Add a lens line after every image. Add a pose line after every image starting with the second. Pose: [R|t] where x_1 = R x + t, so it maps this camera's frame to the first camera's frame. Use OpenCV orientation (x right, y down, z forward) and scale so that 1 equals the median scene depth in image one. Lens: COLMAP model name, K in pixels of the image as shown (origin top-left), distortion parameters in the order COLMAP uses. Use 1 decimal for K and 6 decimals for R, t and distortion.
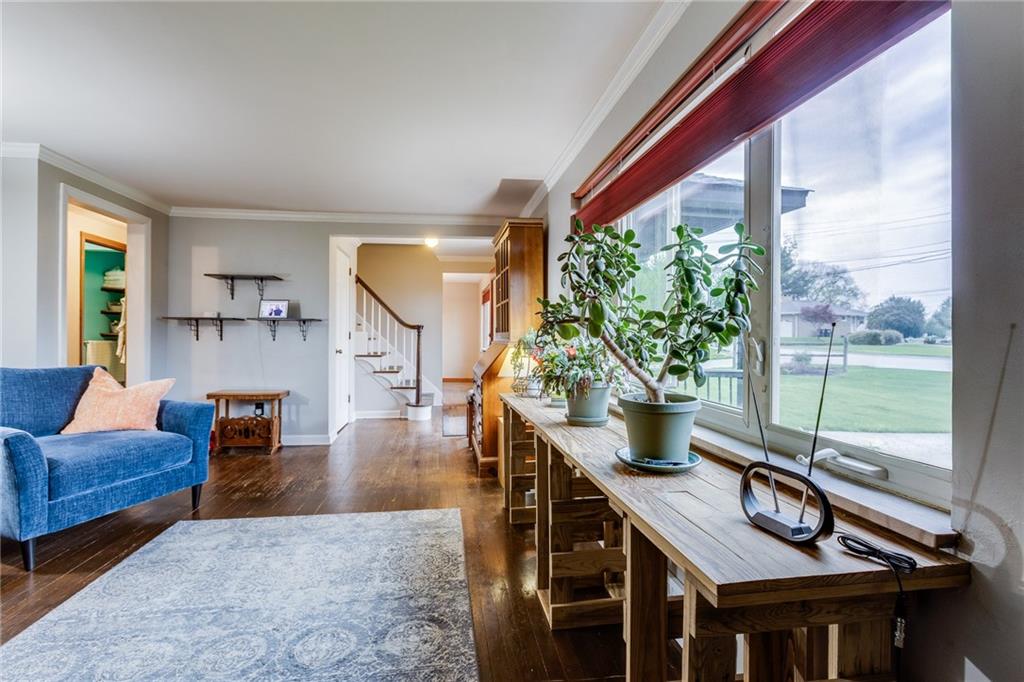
lens RADIAL K [[457.0, 0, 495.9], [0, 457.0, 351.3], [0, 0, 1]] dist [-0.009131, 0.005702]
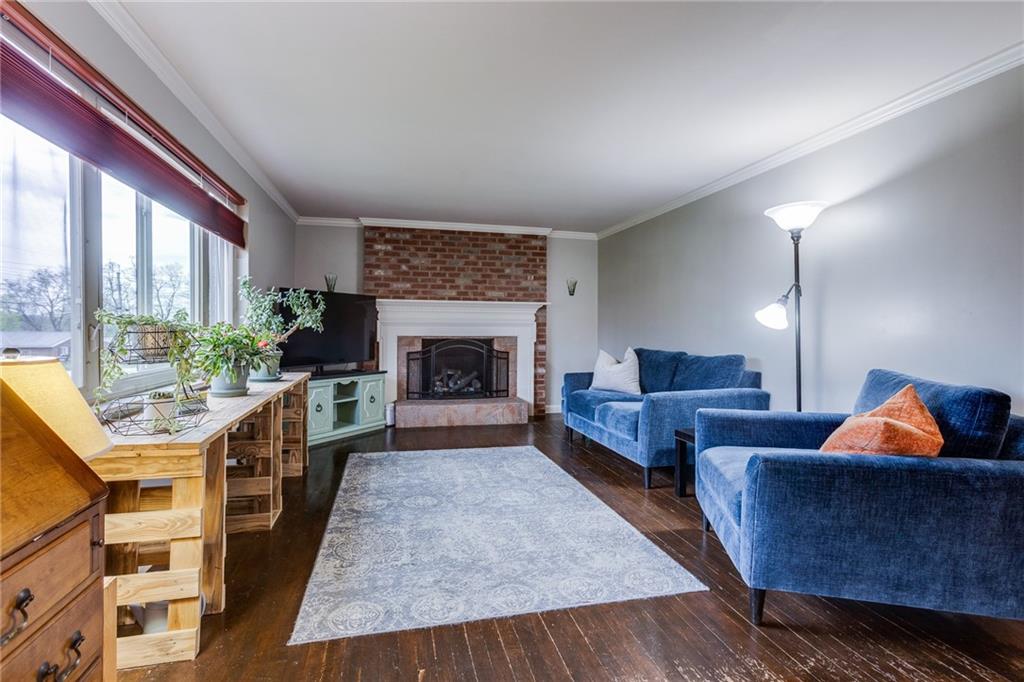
lens RADIAL K [[466.4, 0, 495.6], [0, 466.4, 334.2], [0, 0, 1]] dist [-0.007461, 0.001653]
pose [[-0.994831, -0.010484, -0.101000, -0.301638], [-0.014819, 0.998996, 0.042273, -0.056211], [0.100456, 0.043552, -0.993988, 1.784215]]
